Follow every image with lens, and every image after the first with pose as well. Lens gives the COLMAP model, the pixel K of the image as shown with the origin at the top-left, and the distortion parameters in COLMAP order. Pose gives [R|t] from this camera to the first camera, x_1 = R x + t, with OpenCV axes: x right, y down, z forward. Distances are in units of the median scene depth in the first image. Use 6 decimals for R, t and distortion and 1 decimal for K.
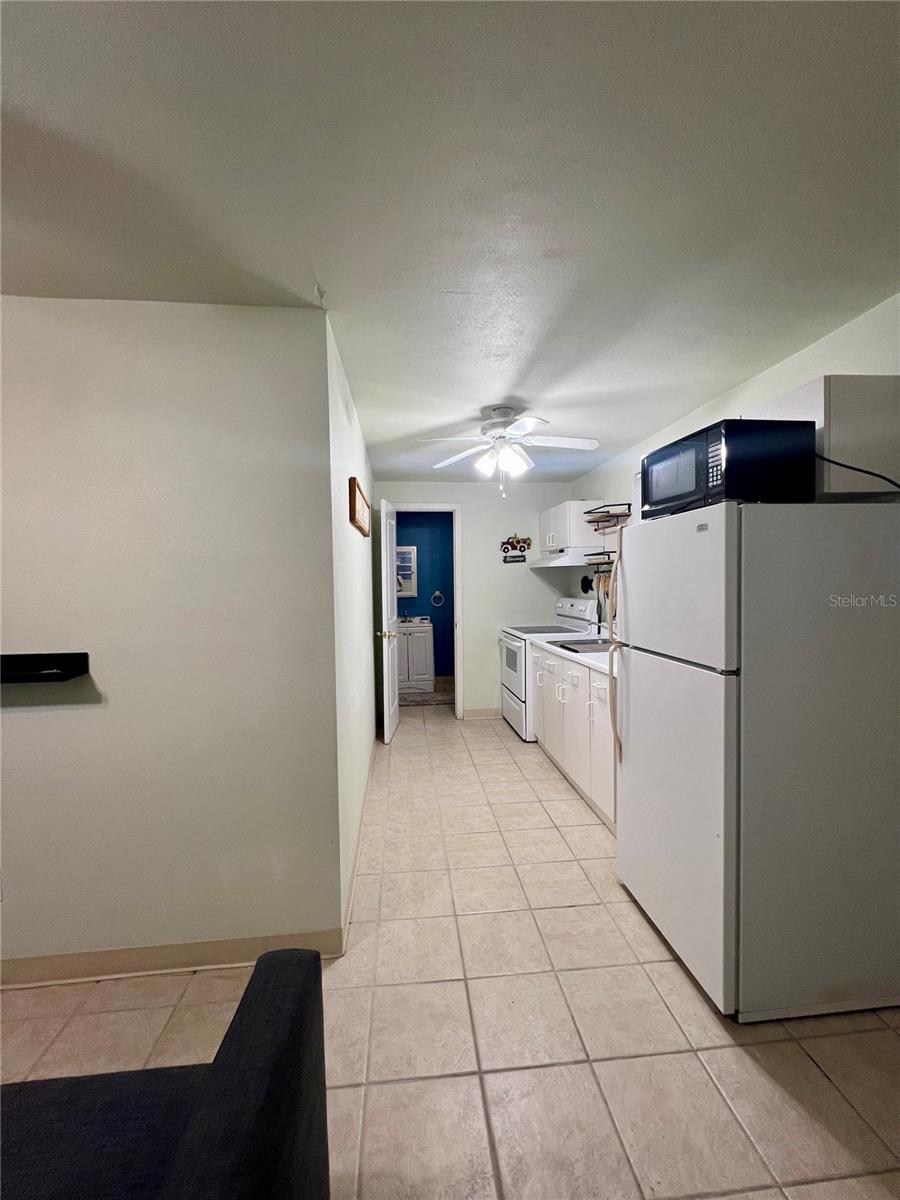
lens RADIAL K [[479.7, 0, 448.5], [0, 479.7, 595.0], [0, 0, 1]] dist [-0.006670, 0.000359]
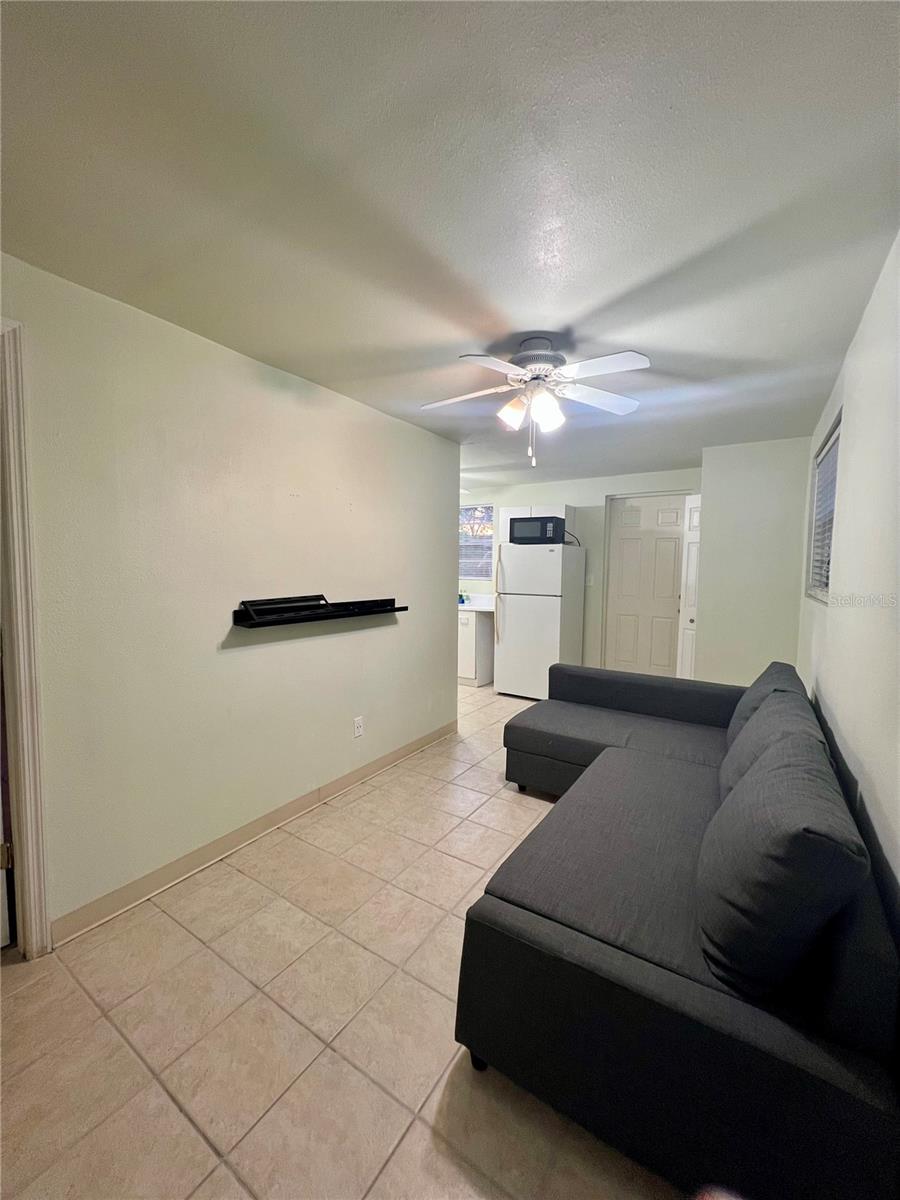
lens RADIAL K [[479.7, 0, 445.9], [0, 479.7, 600.5], [0, 0, 1]] dist [-0.006670, 0.000359]
pose [[0.631761, -0.032711, 0.774473, -0.882824], [0.002634, 0.999194, 0.040054, 0.022322], [-0.775159, -0.023264, 0.631338, -0.172259]]
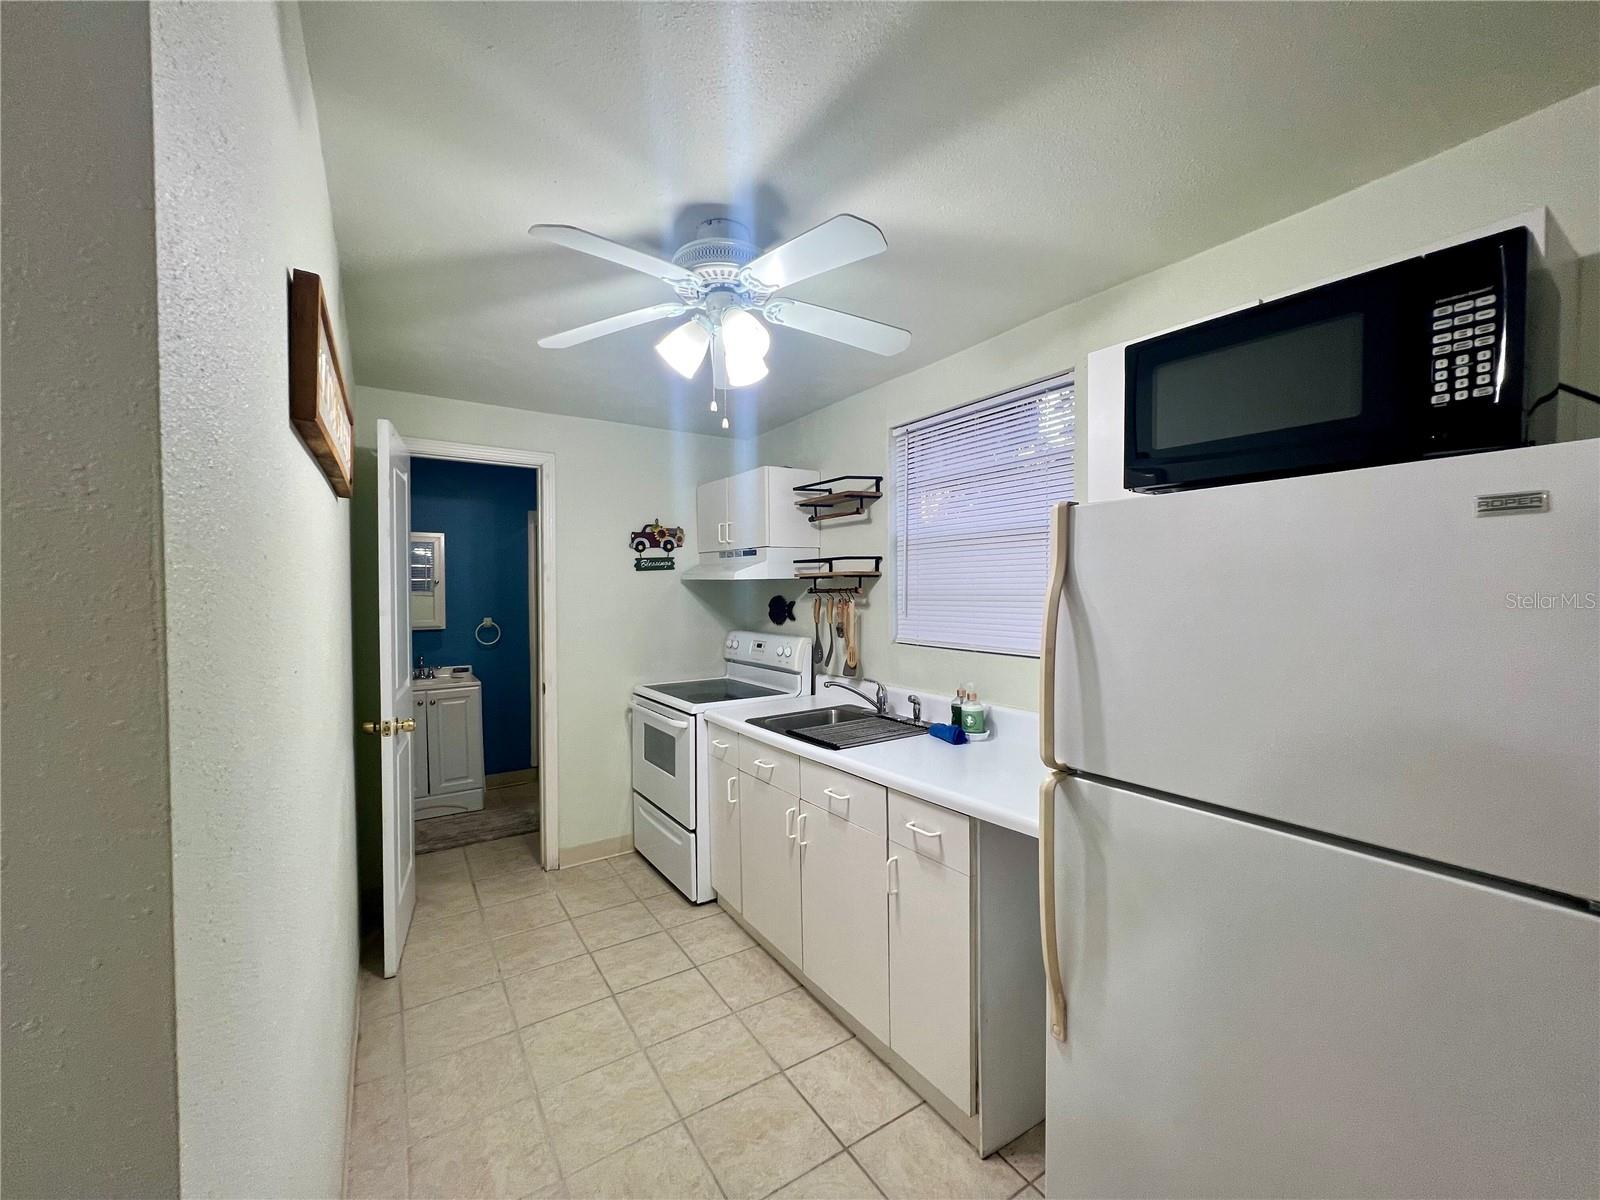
lens RADIAL K [[639.6, 0, 801.0], [0, 639.6, 601.5], [0, 0, 1]] dist [-0.006670, 0.000359]
pose [[0.888372, 0.003359, 0.459112, -0.063692], [0.003828, 0.999884, -0.014721, -0.022836], [-0.459109, 0.014836, 0.888256, 0.305220]]
